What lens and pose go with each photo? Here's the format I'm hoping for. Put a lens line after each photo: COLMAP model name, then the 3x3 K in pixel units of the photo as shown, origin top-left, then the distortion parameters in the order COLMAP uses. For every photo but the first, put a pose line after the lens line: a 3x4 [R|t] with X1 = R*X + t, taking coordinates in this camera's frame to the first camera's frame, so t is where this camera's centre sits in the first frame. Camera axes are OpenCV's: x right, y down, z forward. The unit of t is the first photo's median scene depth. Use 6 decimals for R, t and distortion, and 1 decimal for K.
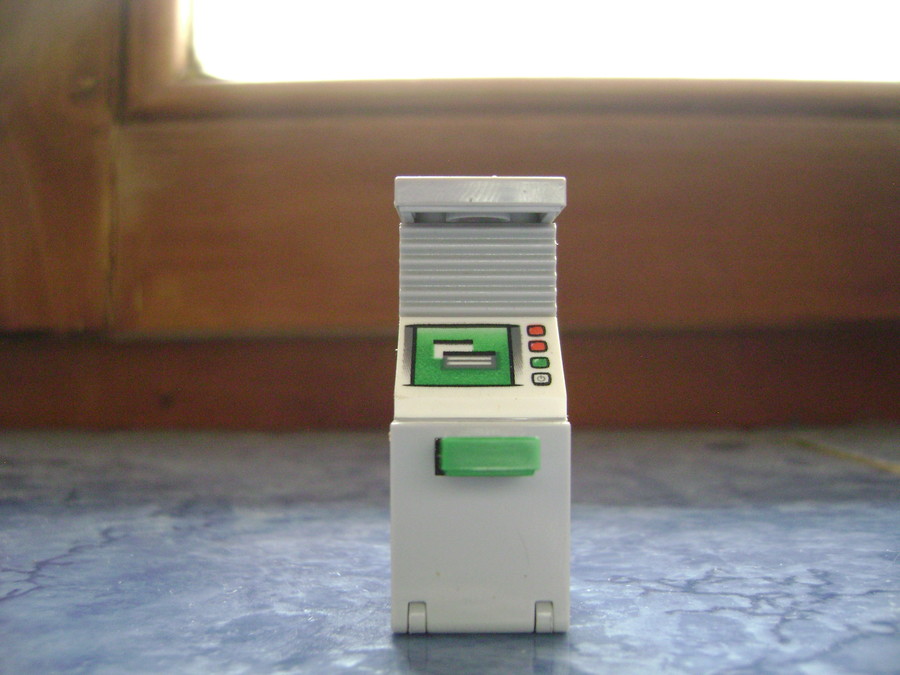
lens RADIAL K [[989.4, 0, 445.5], [0, 989.4, 341.9], [0, 0, 1]] dist [-0.145921, 0.000000]
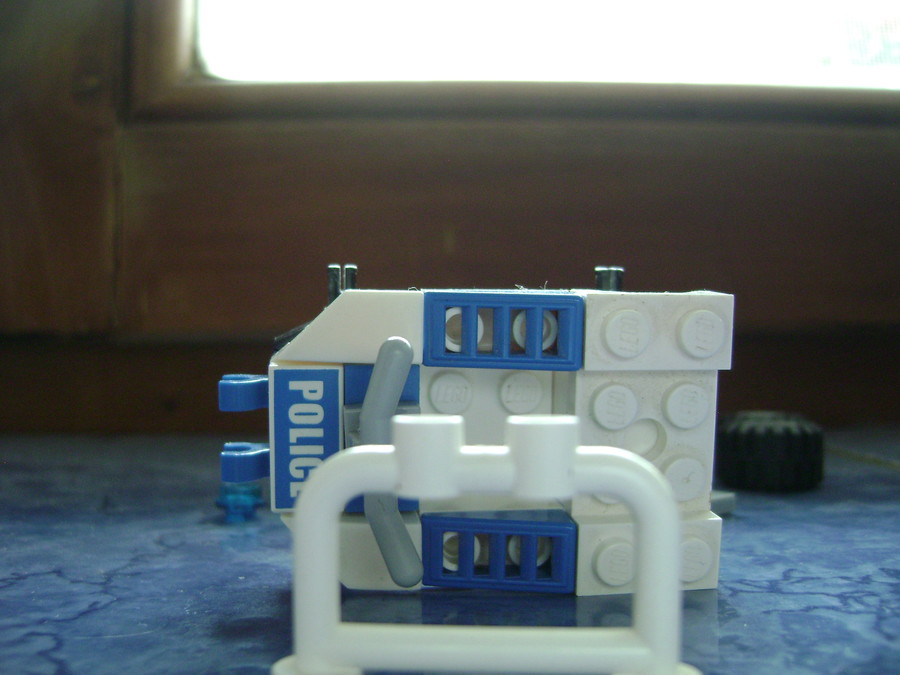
lens RADIAL K [[989.4, 0, 459.8], [0, 989.4, 355.9], [0, 0, 1]] dist [-0.145921, 0.000000]
pose [[0.998885, -0.000363, 0.047208, -0.109383], [-0.000151, 0.999941, 0.010881, -0.000542], [-0.047209, -0.010876, 0.998826, 0.007896]]
